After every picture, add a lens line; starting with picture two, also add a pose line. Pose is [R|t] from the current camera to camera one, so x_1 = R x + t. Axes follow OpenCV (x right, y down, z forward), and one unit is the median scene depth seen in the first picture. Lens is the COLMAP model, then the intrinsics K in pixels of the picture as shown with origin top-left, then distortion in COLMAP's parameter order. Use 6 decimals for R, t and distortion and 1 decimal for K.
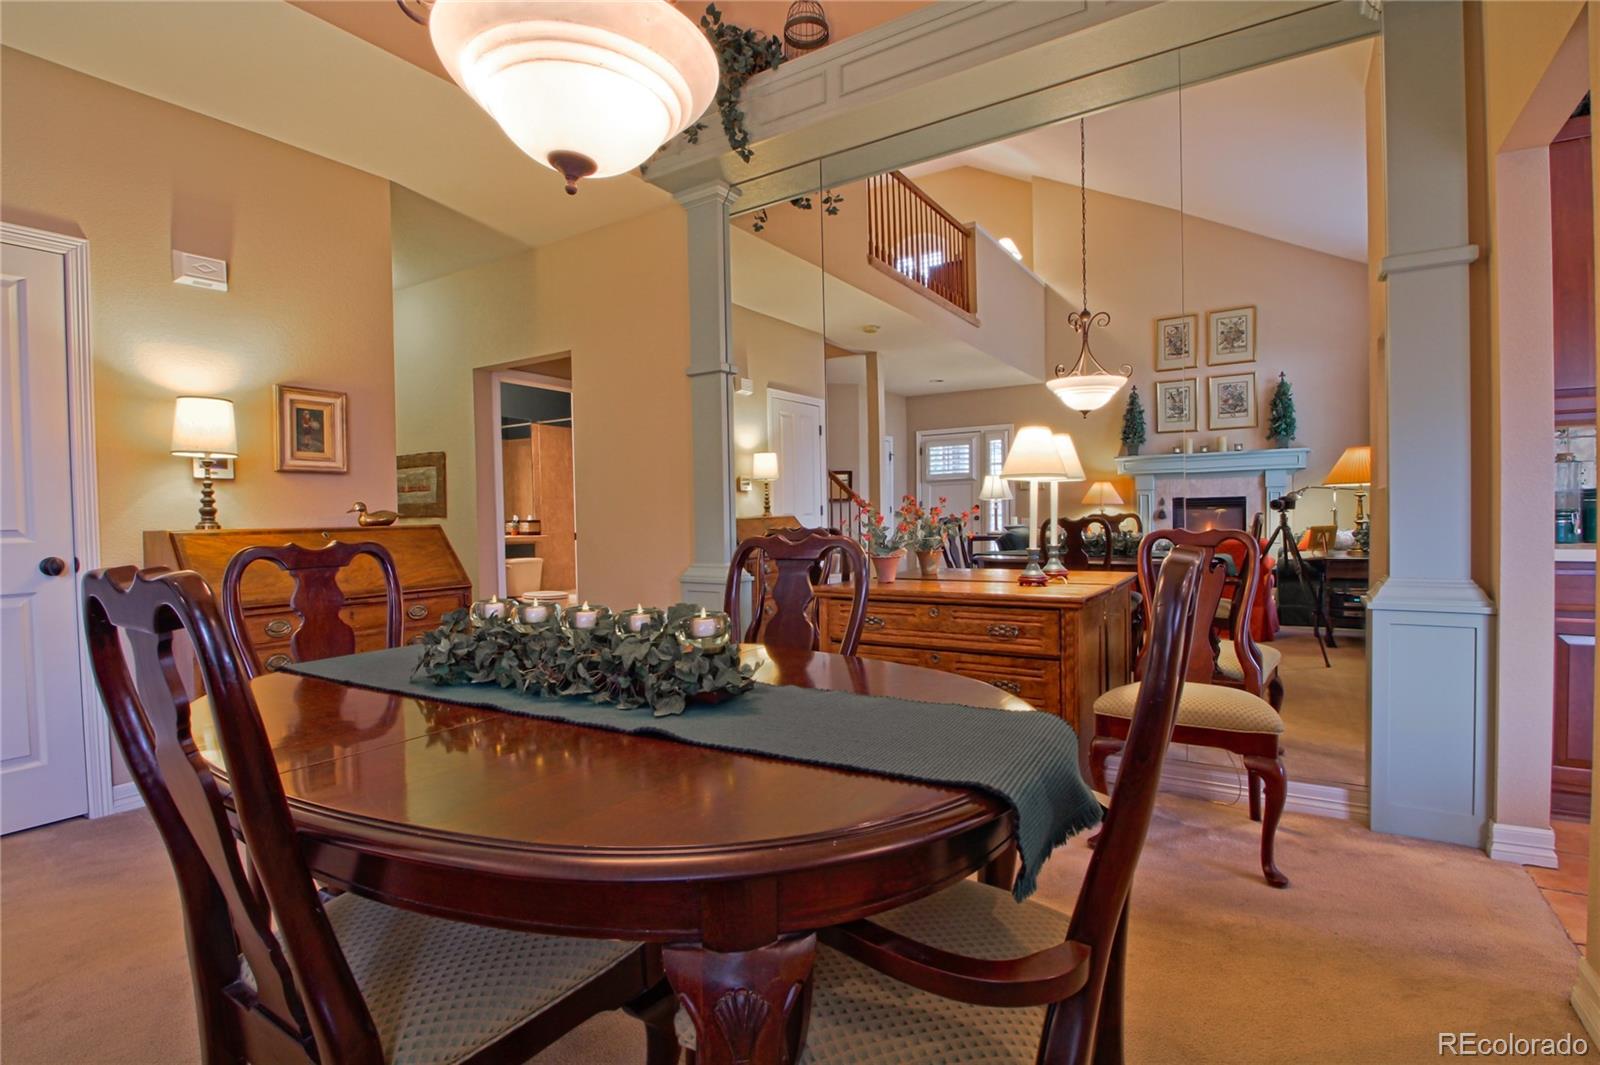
lens RADIAL K [[748.0, 0, 813.6], [0, 748.0, 531.6], [0, 0, 1]] dist [0.002480, -0.013796]
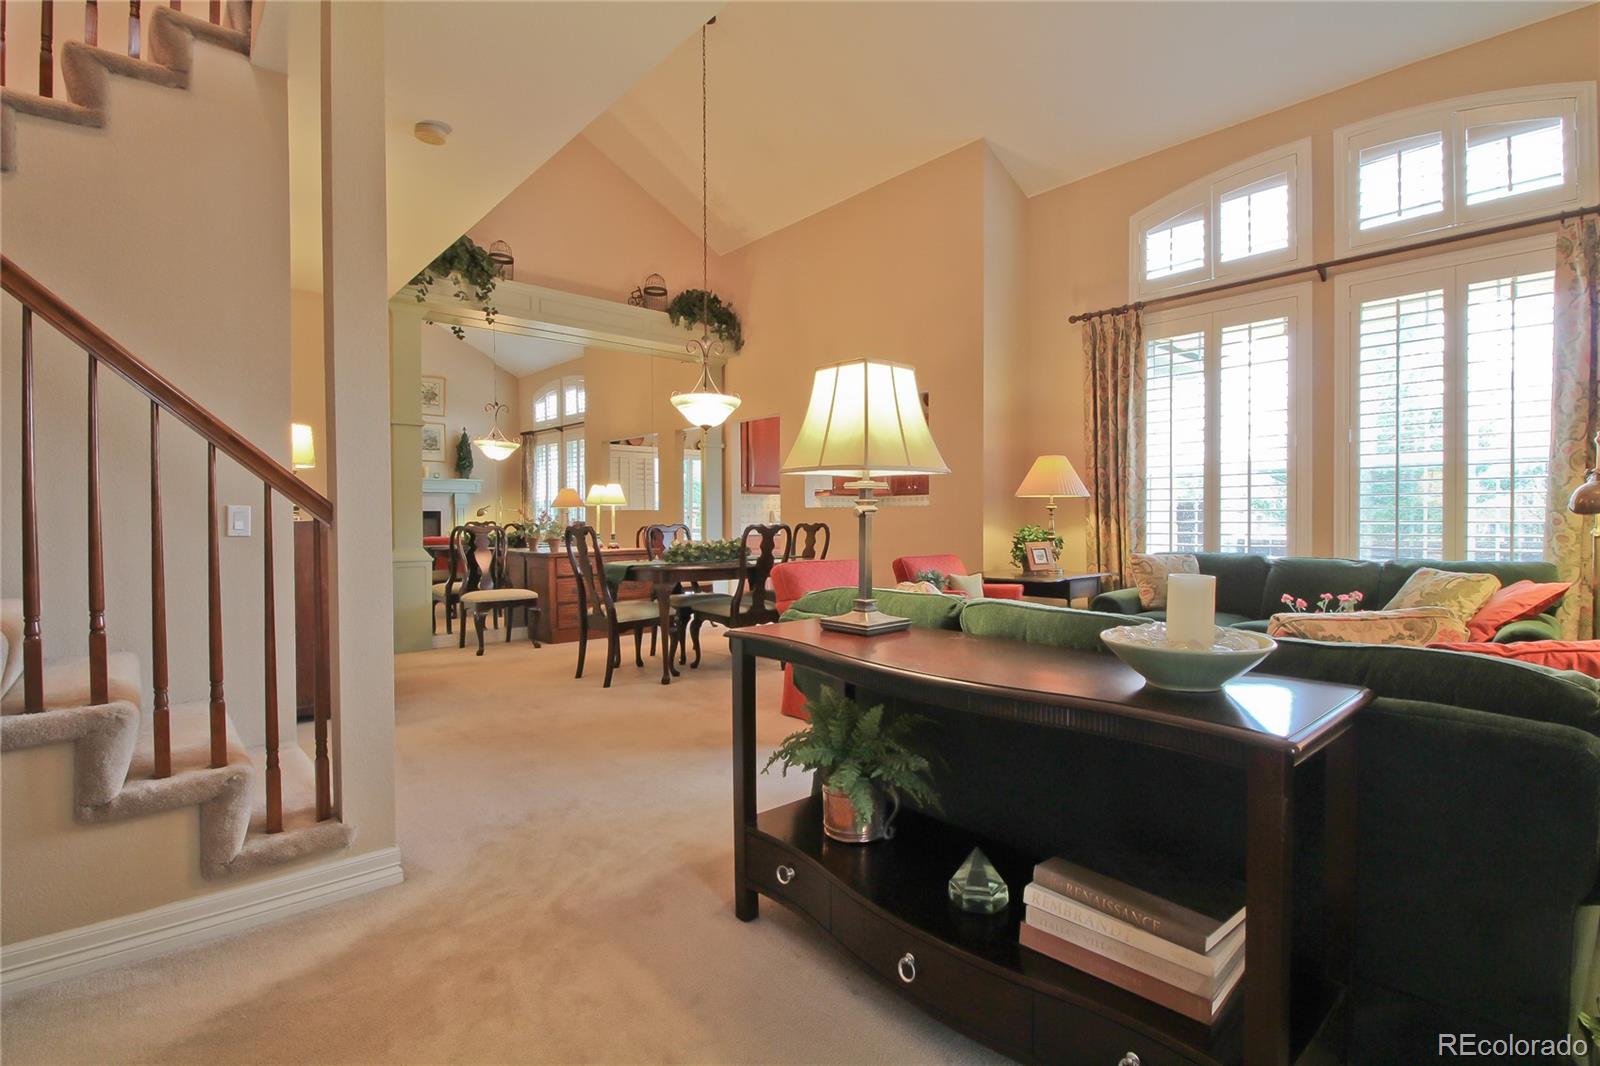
lens RADIAL K [[755.5, 0, 810.2], [0, 755.5, 530.5], [0, 0, 1]] dist [0.003875, -0.014318]
pose [[0.282670, 0.001782, 0.959216, -1.920907], [0.016550, 0.999840, -0.006734, 0.038914], [-0.959074, 0.017779, 0.282595, -0.305614]]
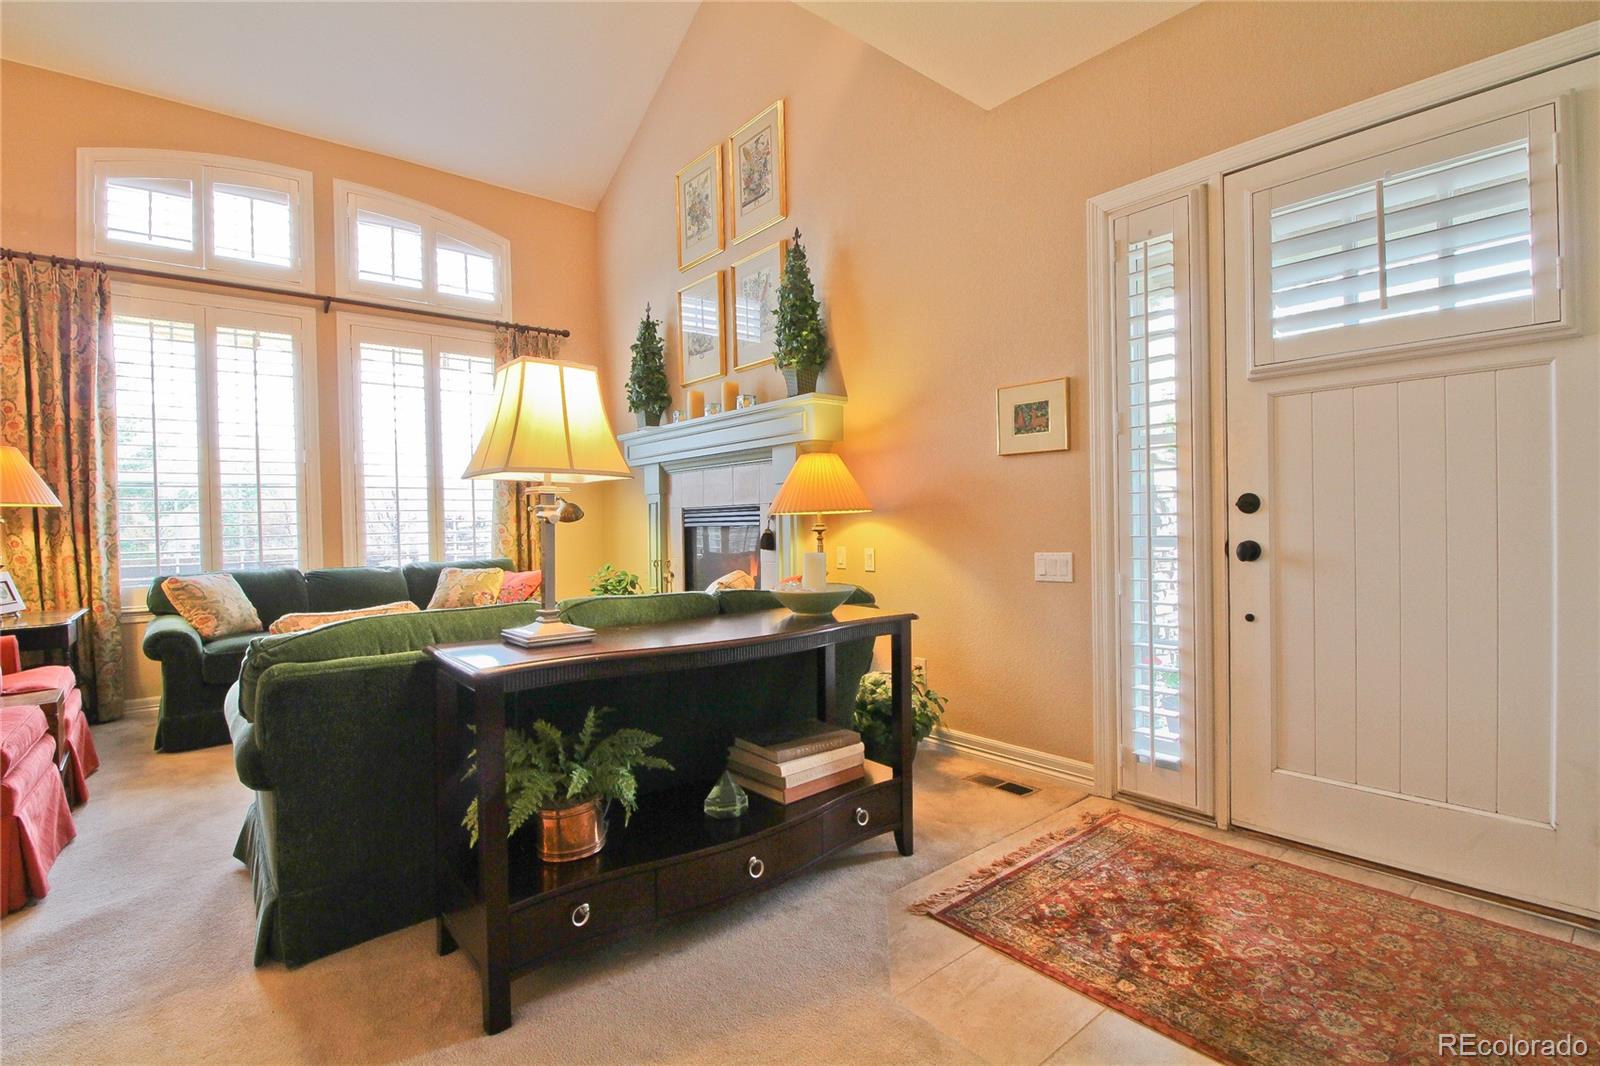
lens RADIAL K [[748.0, 0, 813.6], [0, 748.0, 532.1], [0, 0, 1]] dist [0.002480, -0.013796]
pose [[-0.950274, 0.034382, 0.309512, -1.654324], [0.043696, 0.998775, 0.023208, 0.029229], [-0.308335, 0.035579, -0.950612, 0.390587]]
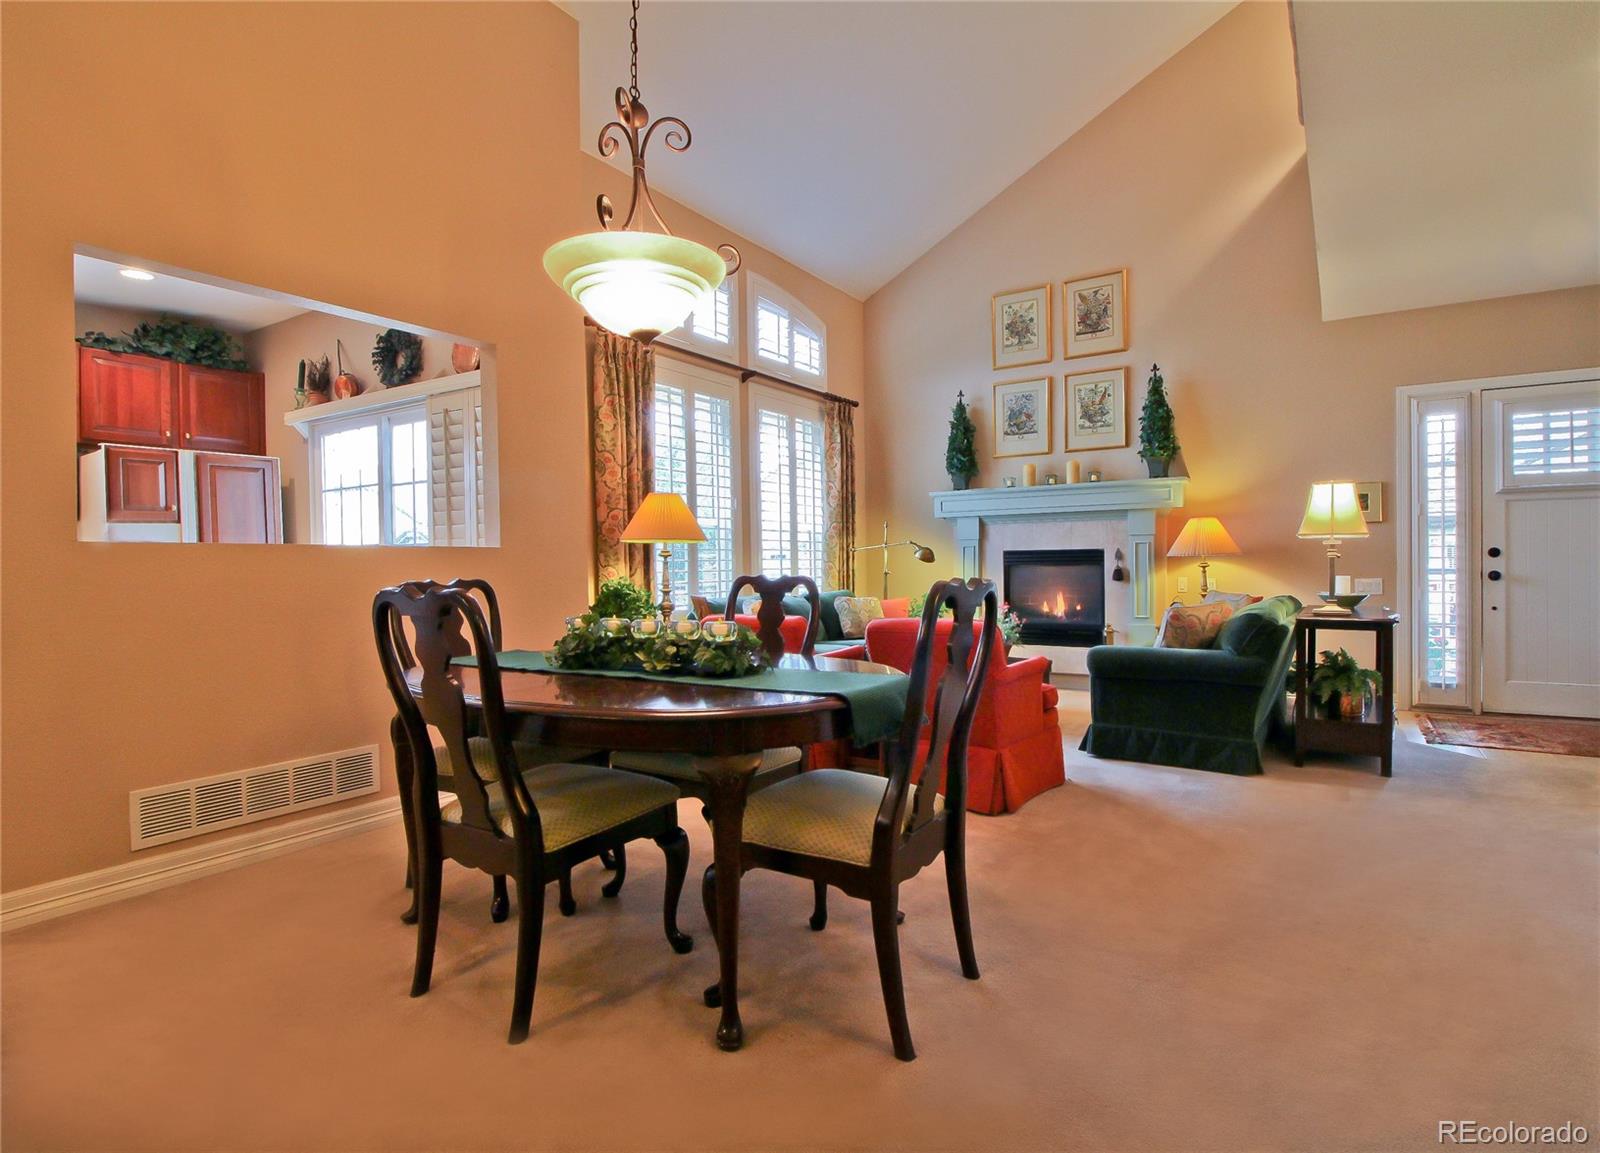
lens RADIAL K [[810.1, 0, 846.9], [0, 810.1, 577.1], [0, 0, 1]] dist [-0.004478, -0.001494]
pose [[-0.999460, 0.032820, 0.001865, -0.351790], [0.032864, 0.998885, 0.033894, -0.018474], [-0.000751, 0.033937, -0.999424, 1.315663]]
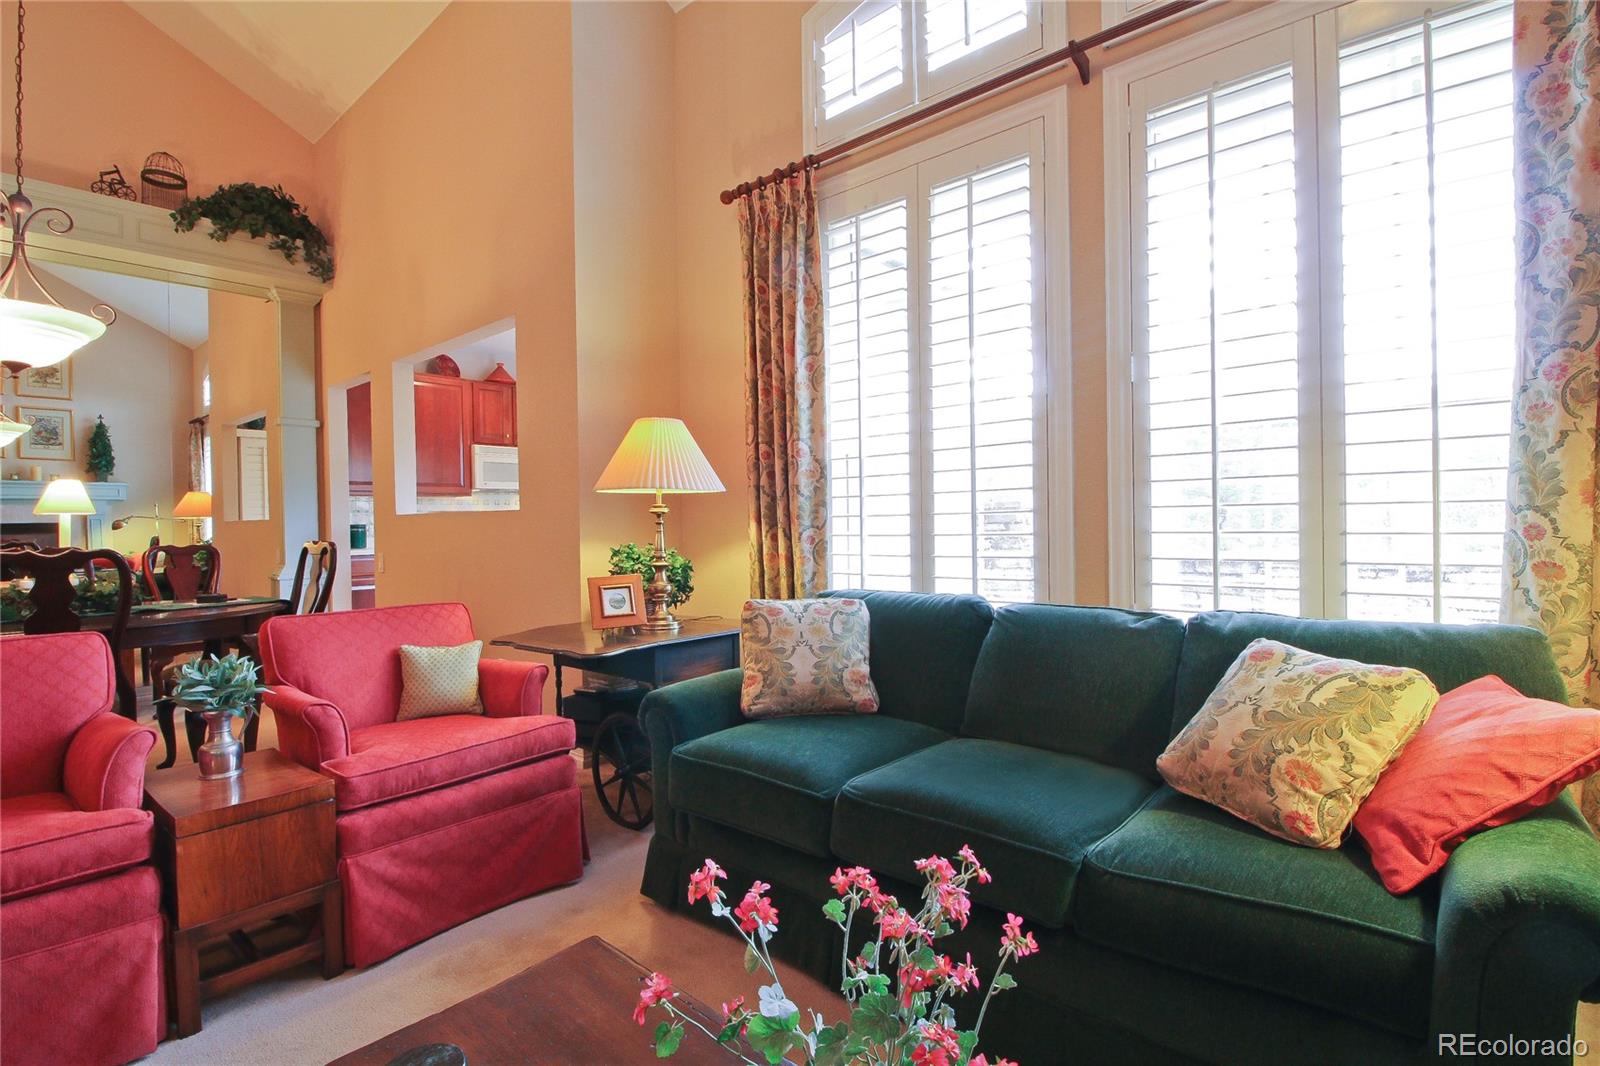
lens RADIAL K [[755.5, 0, 810.2], [0, 755.5, 530.5], [0, 0, 1]] dist [0.003875, -0.014318]
pose [[0.158589, 0.006472, 0.987323, -0.970957], [0.030296, 0.999476, -0.011418, 0.024251], [-0.986880, 0.031722, 0.158310, -0.718894]]
